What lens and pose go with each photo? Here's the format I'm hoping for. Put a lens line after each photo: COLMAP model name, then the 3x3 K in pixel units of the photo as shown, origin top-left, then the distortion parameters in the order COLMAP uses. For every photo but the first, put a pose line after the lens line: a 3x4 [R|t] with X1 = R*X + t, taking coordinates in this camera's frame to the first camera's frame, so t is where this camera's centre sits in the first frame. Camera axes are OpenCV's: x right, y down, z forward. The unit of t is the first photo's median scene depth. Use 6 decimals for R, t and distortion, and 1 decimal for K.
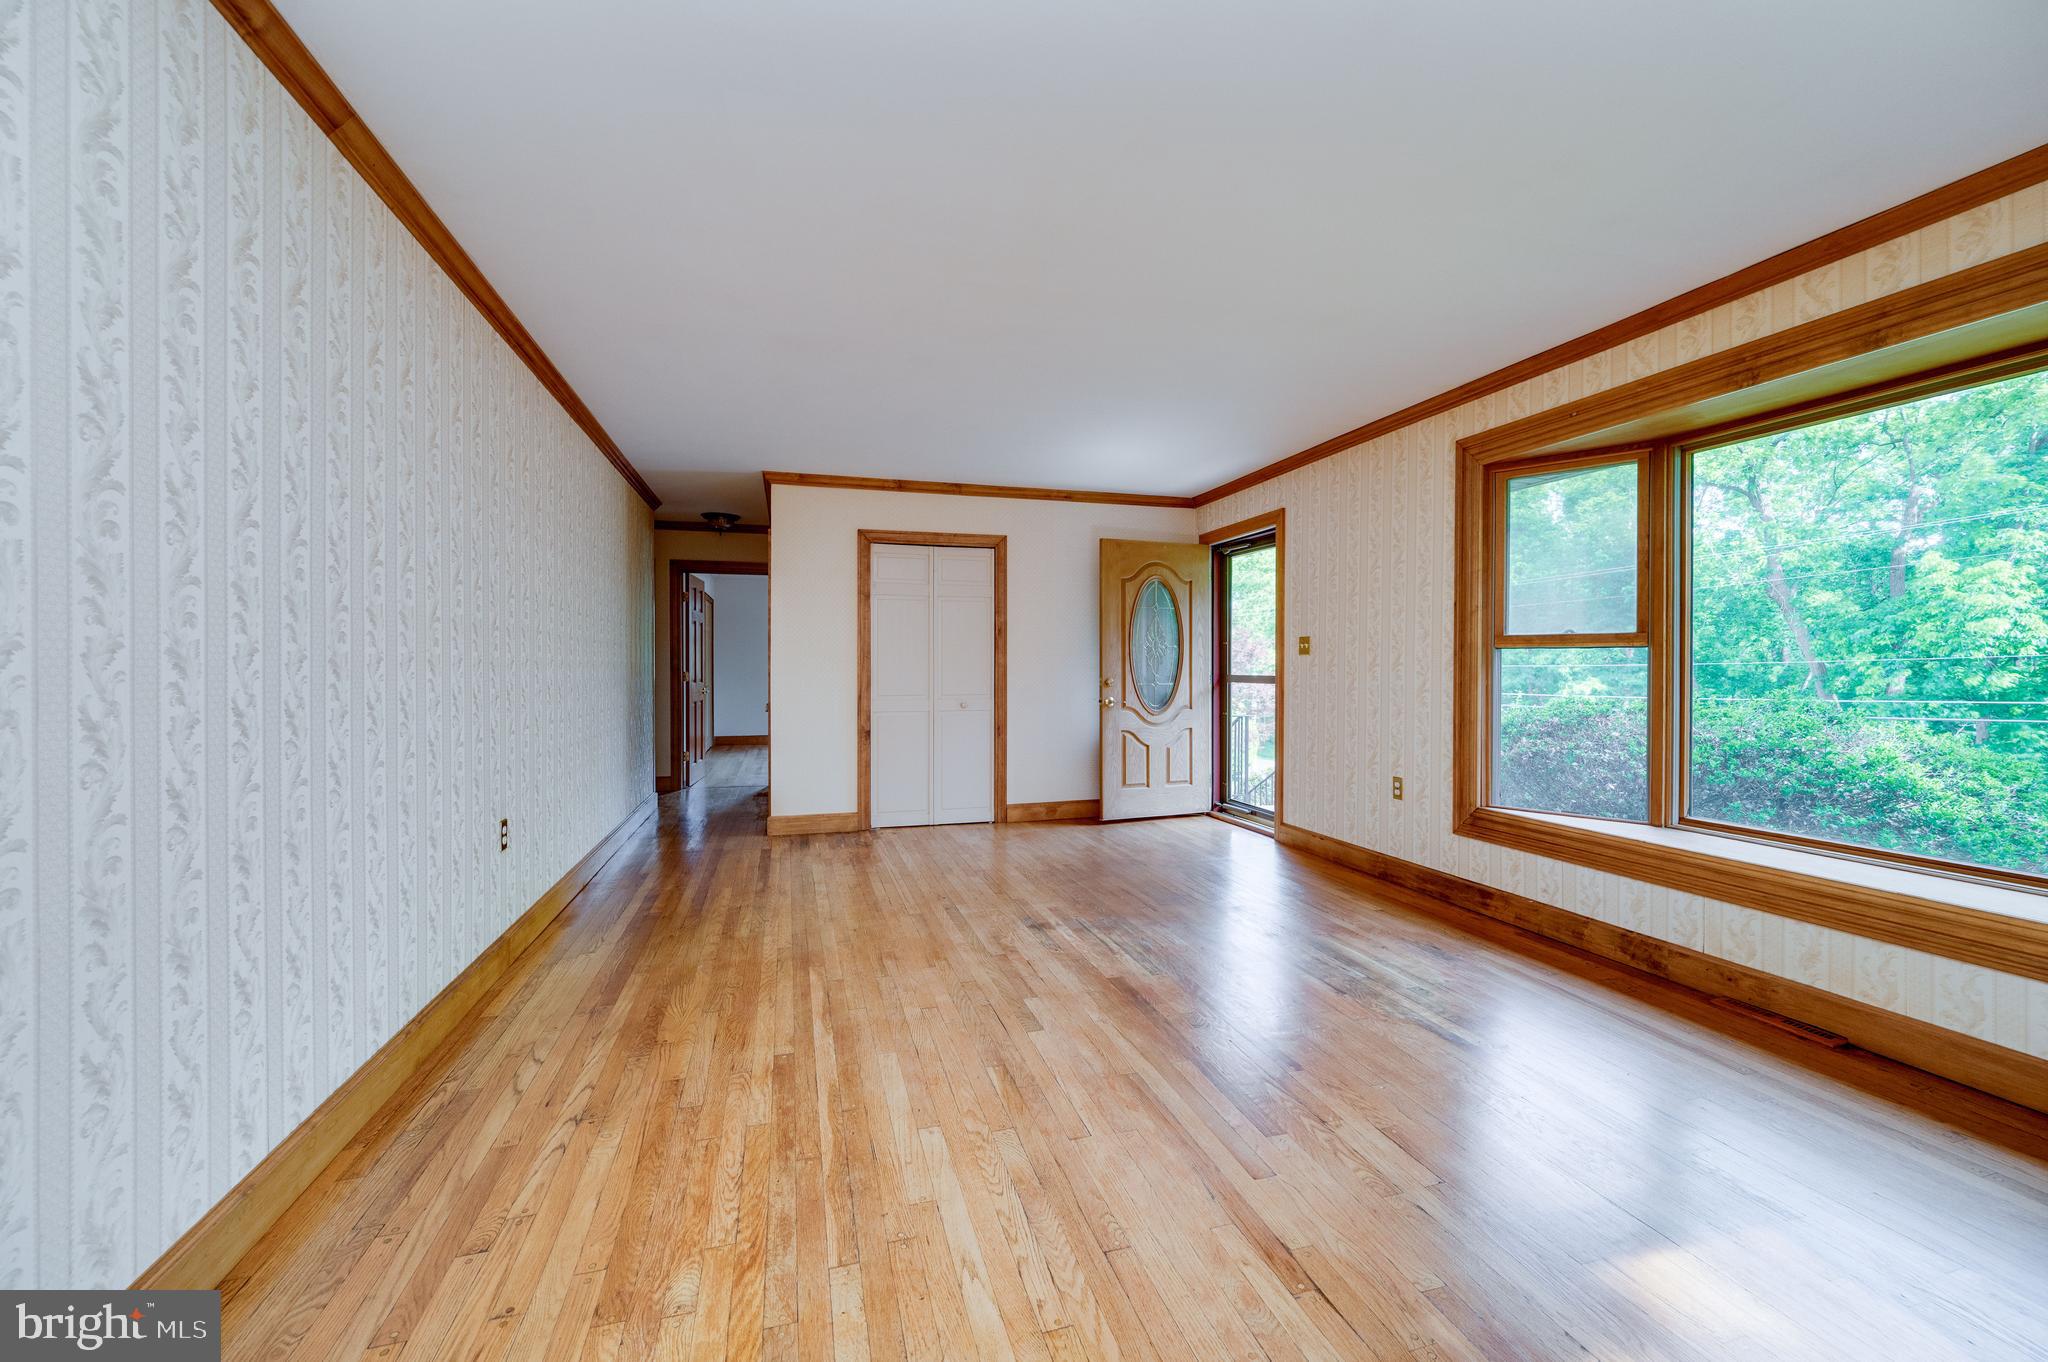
lens RADIAL K [[834.7, 0, 1031.0], [0, 834.7, 671.8], [0, 0, 1]] dist [-0.001500, -0.000796]
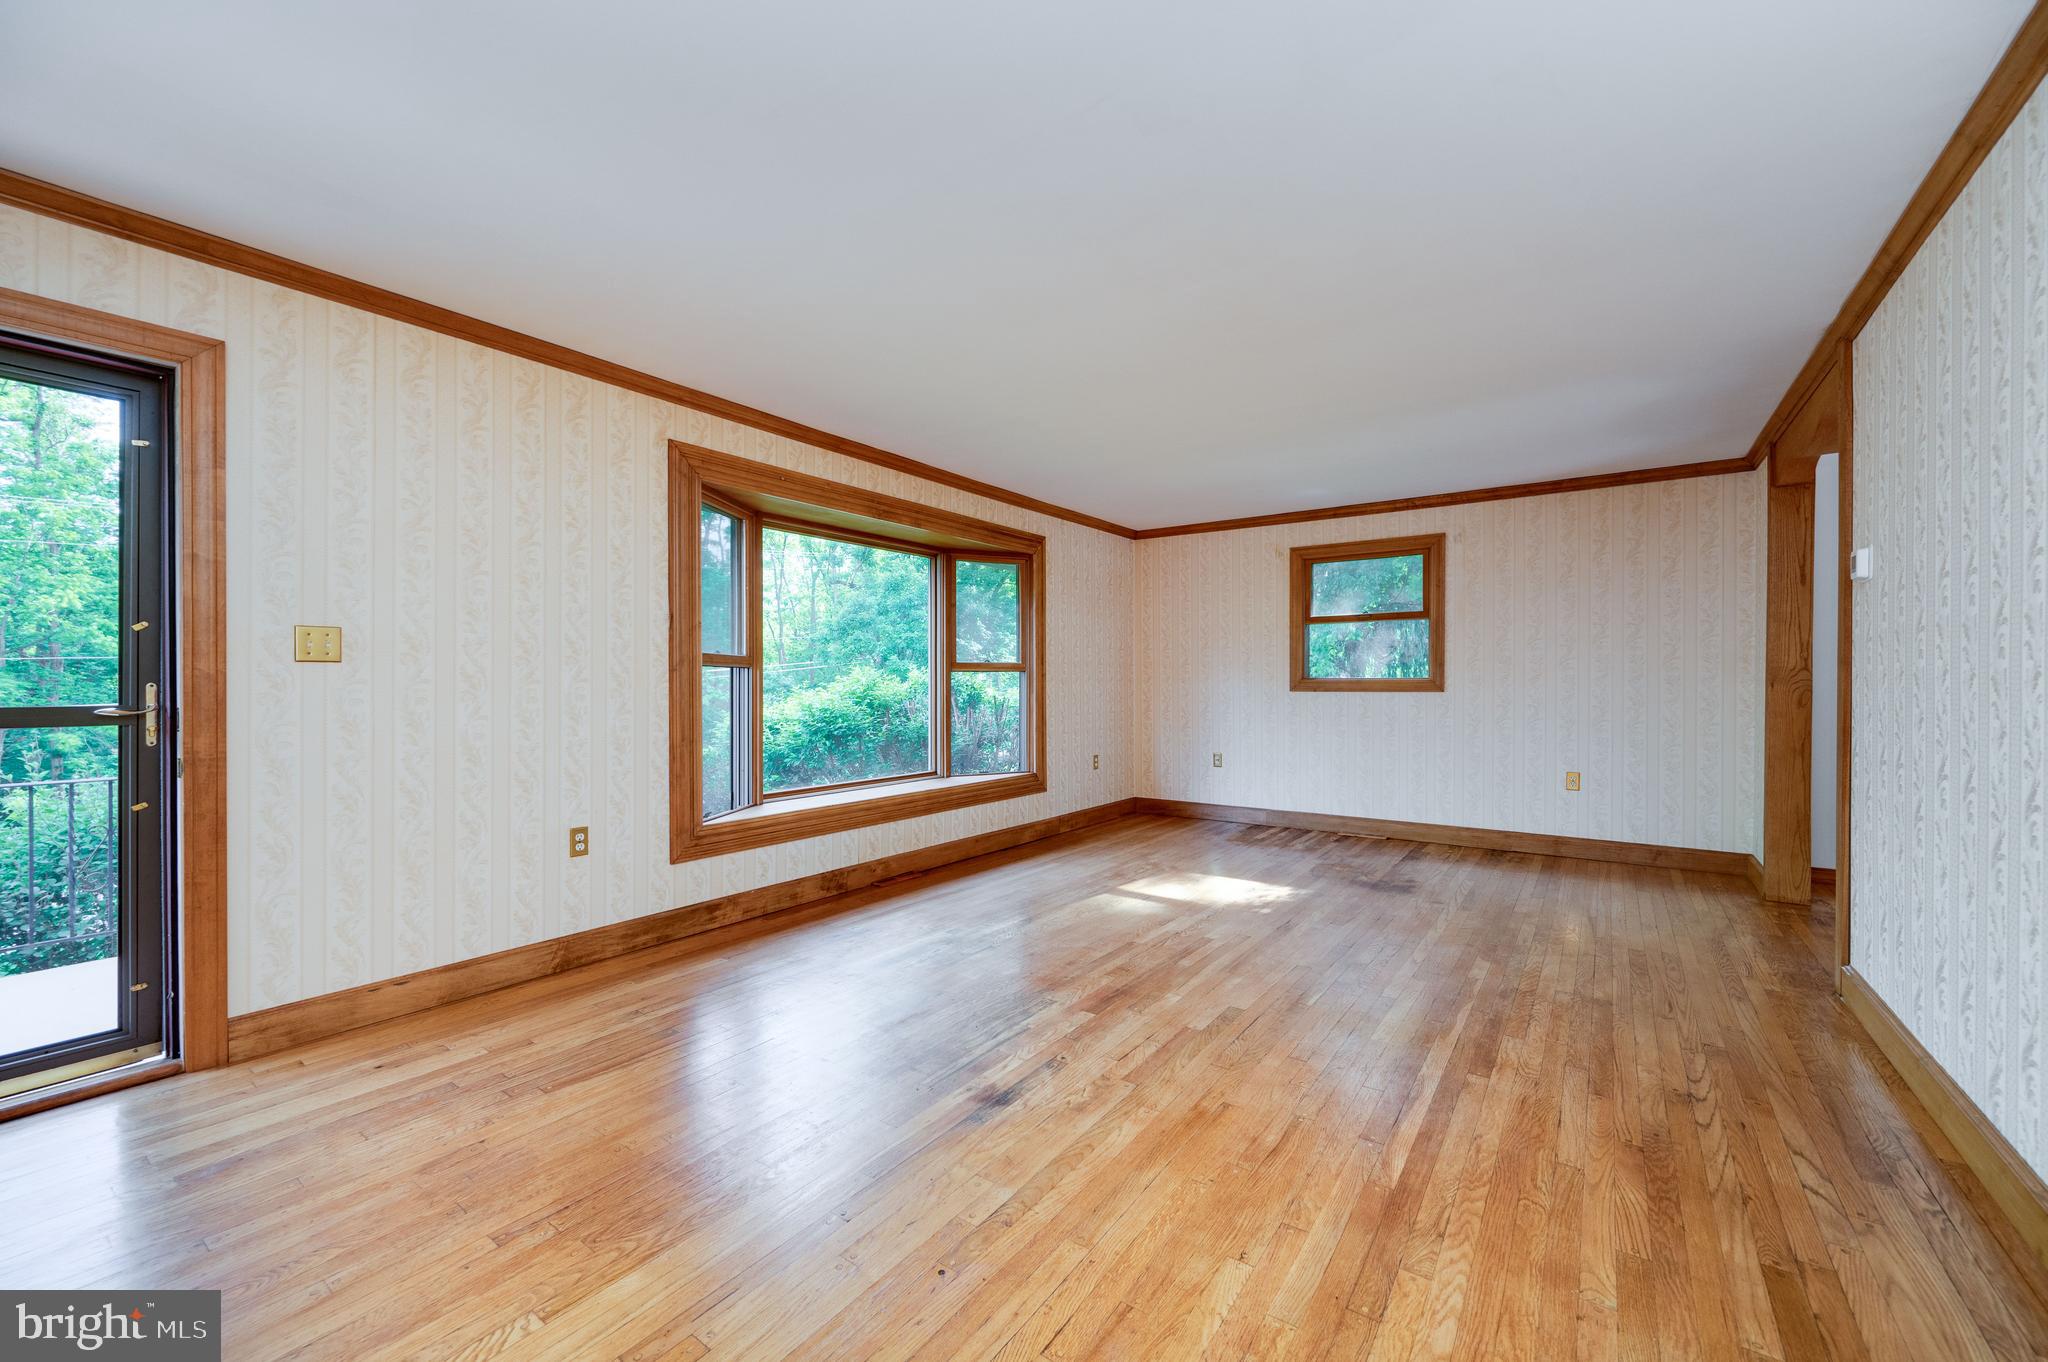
lens RADIAL K [[834.7, 0, 1020.0], [0, 834.7, 693.8], [0, 0, 1]] dist [-0.001500, -0.000796]
pose [[-0.623962, -0.009773, 0.781393, -0.616939], [0.005907, 0.999834, 0.017222, -0.011254], [-0.781432, 0.015362, -0.623801, 1.732939]]
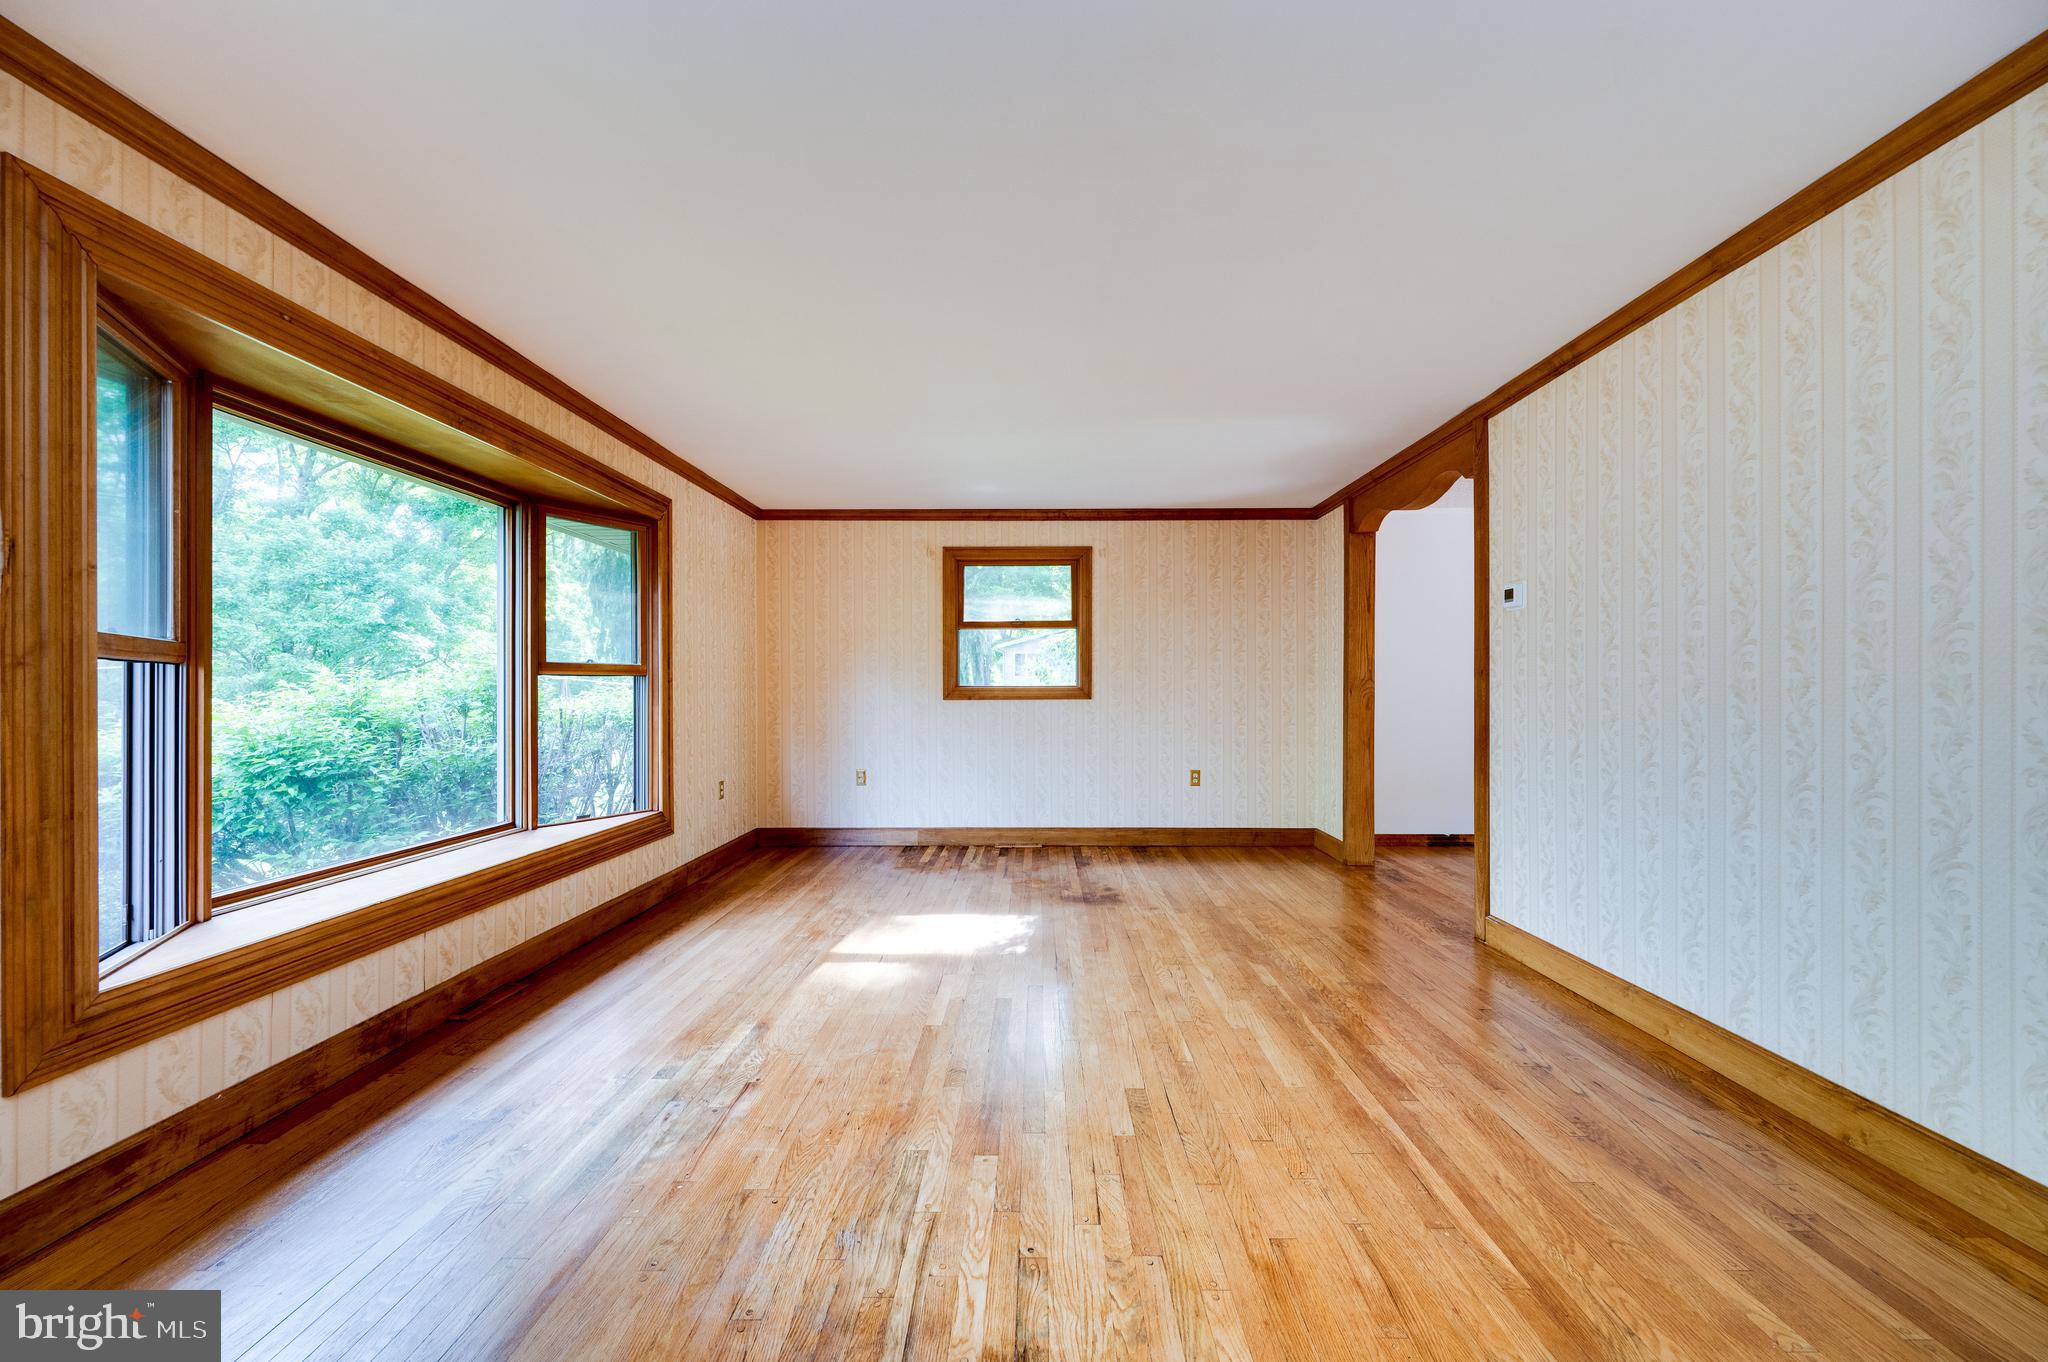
lens RADIAL K [[834.7, 0, 1051.1], [0, 834.7, 686.2], [0, 0, 1]] dist [-0.001500, -0.000796]
pose [[-0.964292, 0.003390, 0.264818, -0.134611], [0.003713, 0.999993, 0.000718, -0.008984], [-0.264814, 0.001676, -0.964298, 1.715782]]
